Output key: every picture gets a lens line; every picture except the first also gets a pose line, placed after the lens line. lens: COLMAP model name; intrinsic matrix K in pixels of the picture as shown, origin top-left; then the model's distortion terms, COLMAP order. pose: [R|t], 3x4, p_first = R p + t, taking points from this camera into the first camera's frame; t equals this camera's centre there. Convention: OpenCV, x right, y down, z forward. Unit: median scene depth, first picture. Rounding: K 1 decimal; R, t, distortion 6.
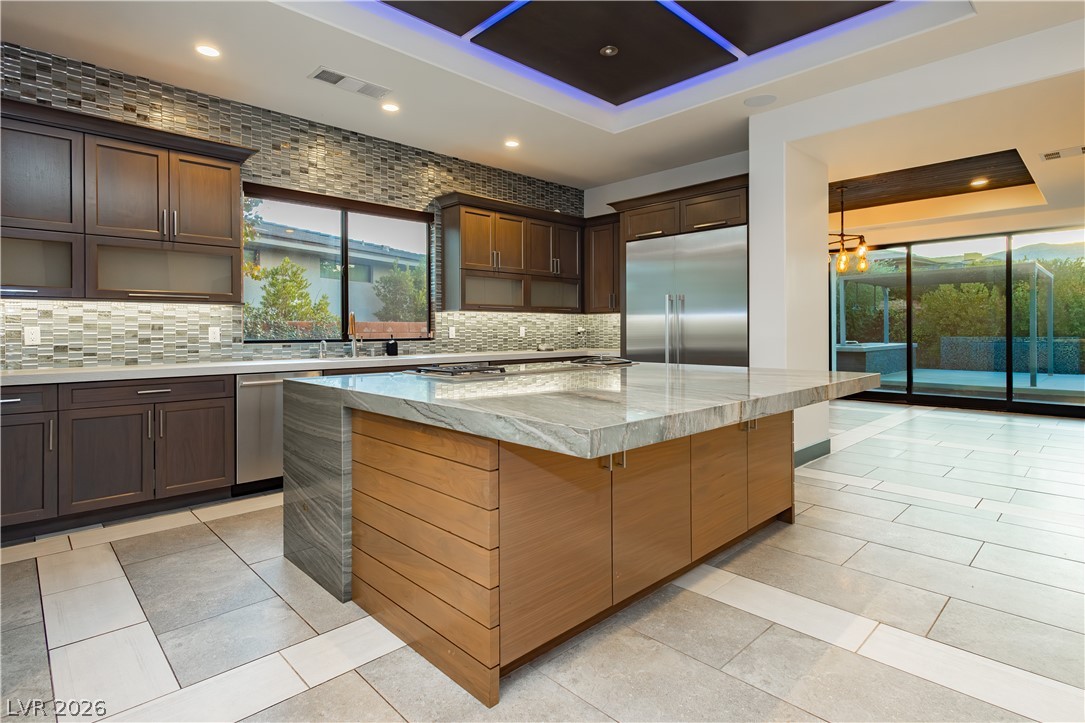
lens RADIAL K [[552.7, 0, 552.3], [0, 552.7, 332.3], [0, 0, 1]] dist [-0.002134, -0.001993]
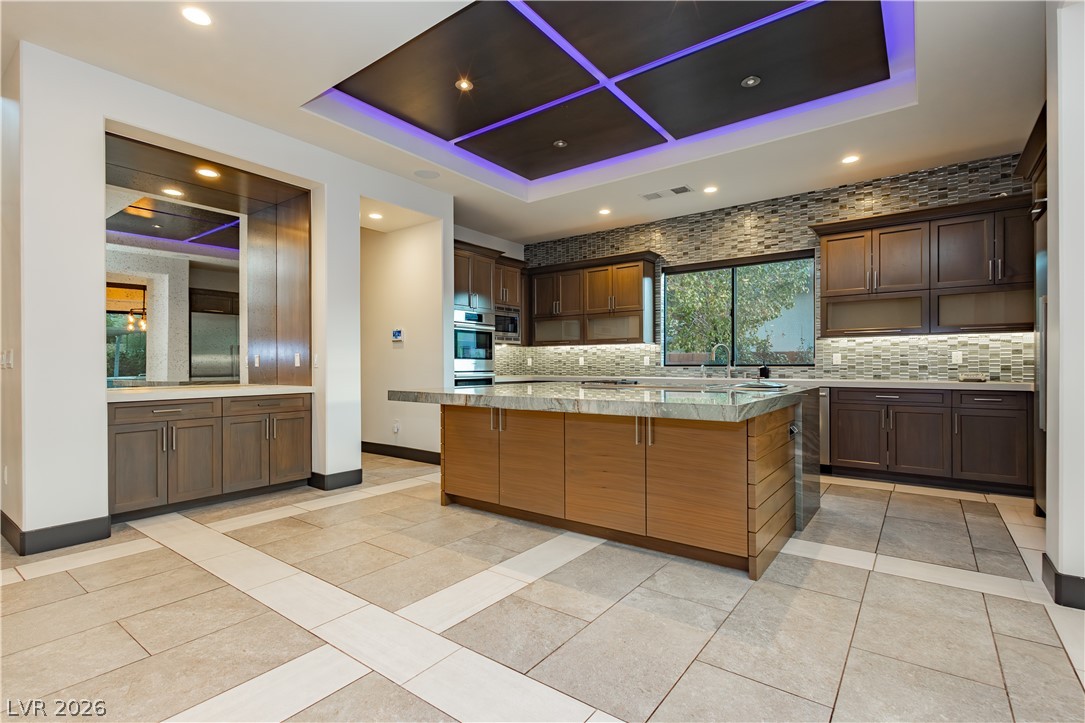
lens RADIAL K [[504.7, 0, 544.4], [0, 504.7, 362.2], [0, 0, 1]] dist [0.002221, -0.000168]
pose [[0.162471, 0.000337, -0.986713, 0.793870], [0.001146, 0.999999, 0.000530, 0.006432], [0.986713, -0.001217, 0.162471, 0.382758]]
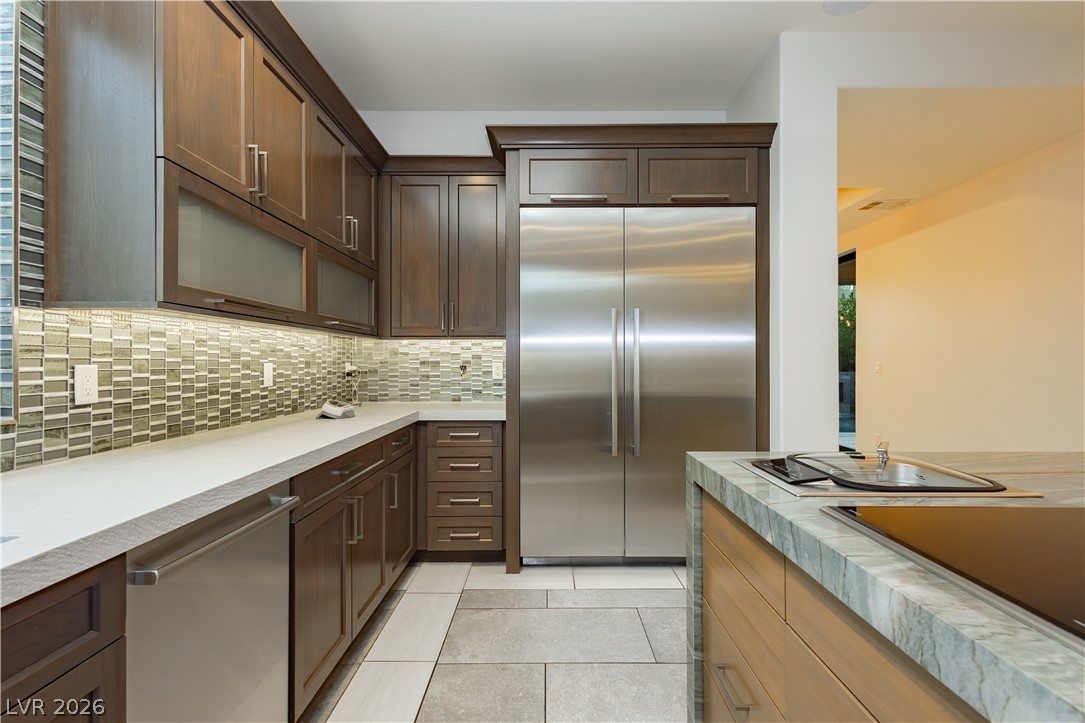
lens RADIAL K [[504.7, 0, 546.0], [0, 504.7, 358.7], [0, 0, 1]] dist [0.002221, -0.000168]
pose [[0.711693, 0.011090, 0.702403, -0.238549], [-0.003126, 0.999915, -0.012620, -0.012174], [-0.702483, 0.006786, 0.711668, 0.787311]]
